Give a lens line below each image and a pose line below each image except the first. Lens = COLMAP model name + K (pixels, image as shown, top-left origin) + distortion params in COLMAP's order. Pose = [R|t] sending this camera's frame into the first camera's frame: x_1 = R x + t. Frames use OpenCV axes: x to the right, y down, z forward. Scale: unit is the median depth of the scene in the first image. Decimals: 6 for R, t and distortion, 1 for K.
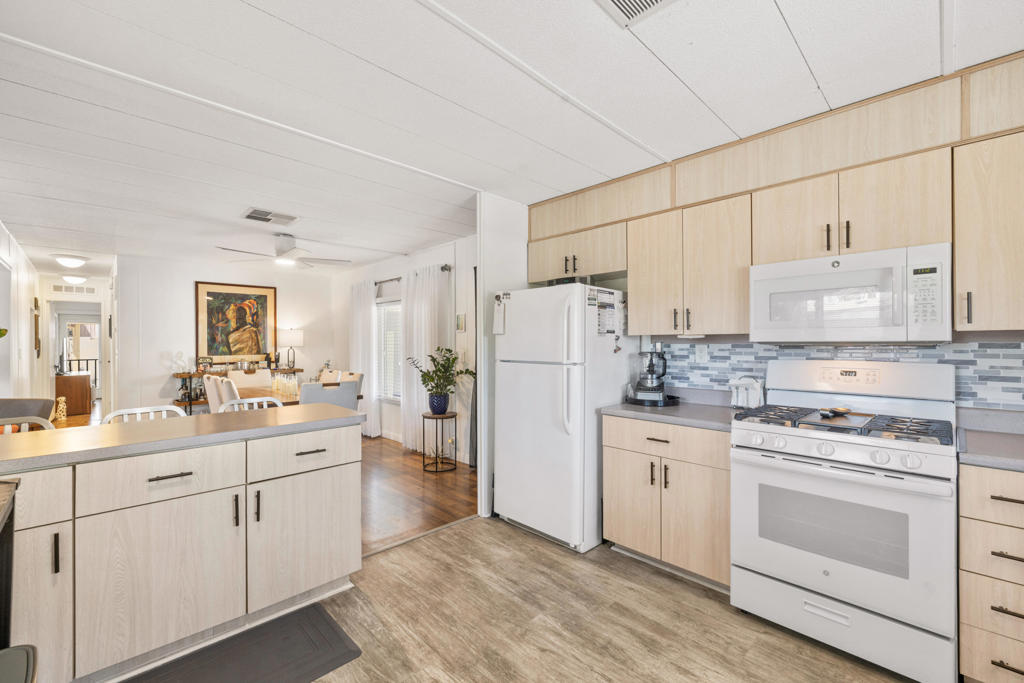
lens RADIAL K [[429.1, 0, 513.7], [0, 429.1, 340.0], [0, 0, 1]] dist [-0.001111, -0.000258]
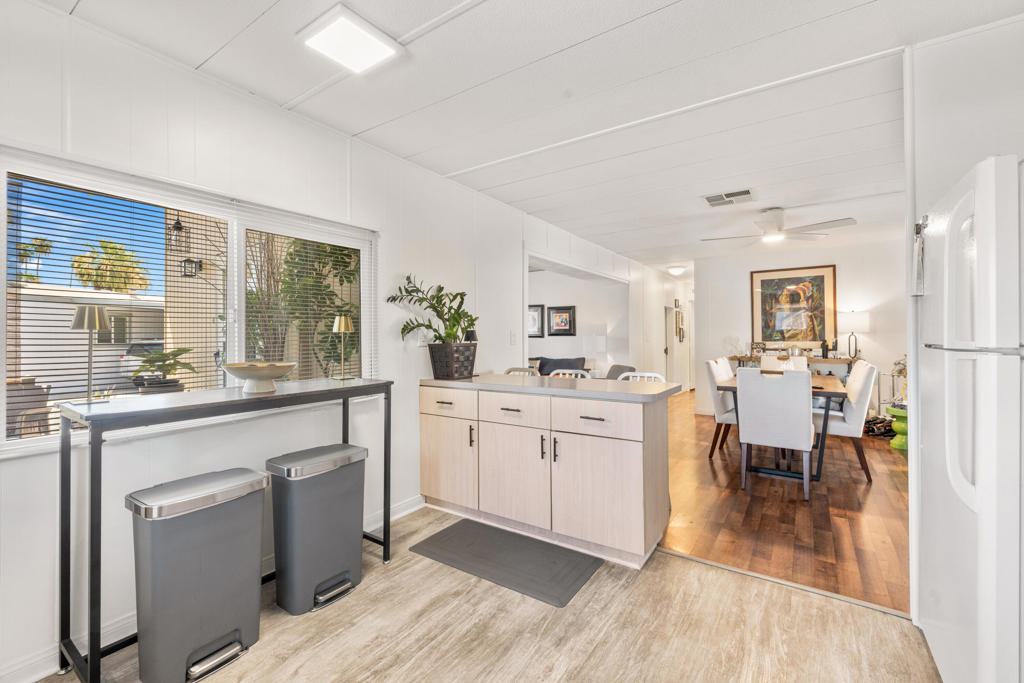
lens RADIAL K [[436.5, 0, 514.0], [0, 436.5, 333.9], [0, 0, 1]] dist [-0.000773, -0.000264]
pose [[0.196446, -0.005661, -0.980498, 0.217772], [0.010659, 0.999937, -0.003638, 0.016718], [0.980457, -0.009736, 0.196494, 0.213793]]
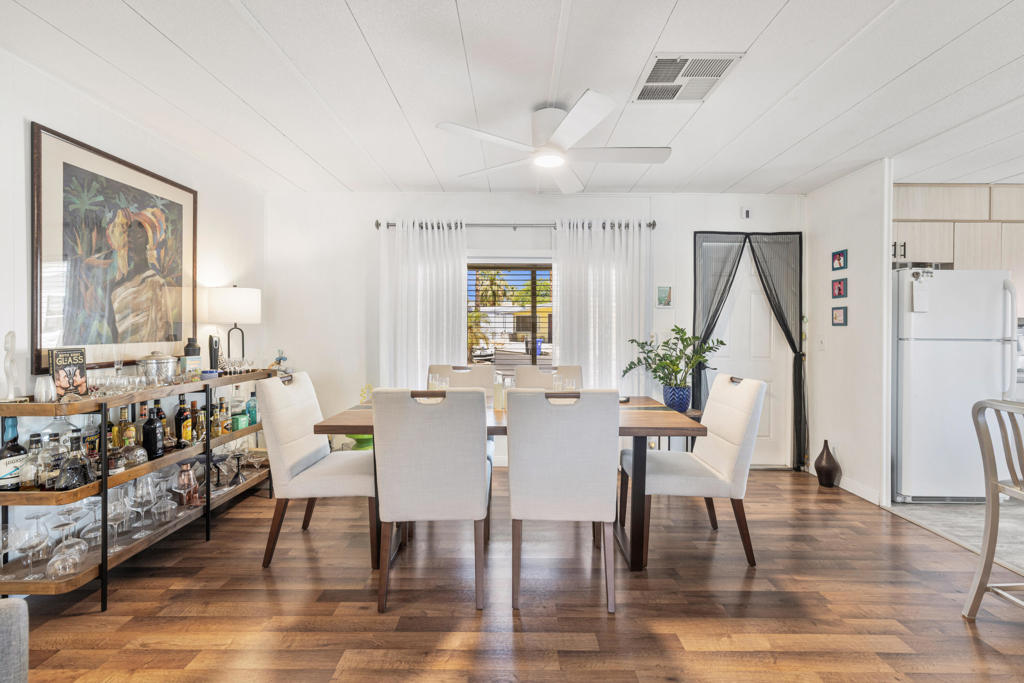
lens RADIAL K [[436.5, 0, 514.0], [0, 436.5, 333.9], [0, 0, 1]] dist [-0.000773, -0.000264]
pose [[0.700393, 0.002970, 0.713752, -0.752598], [-0.010431, 0.999927, 0.006076, 0.022928], [-0.713682, -0.011701, 0.700373, 0.515324]]
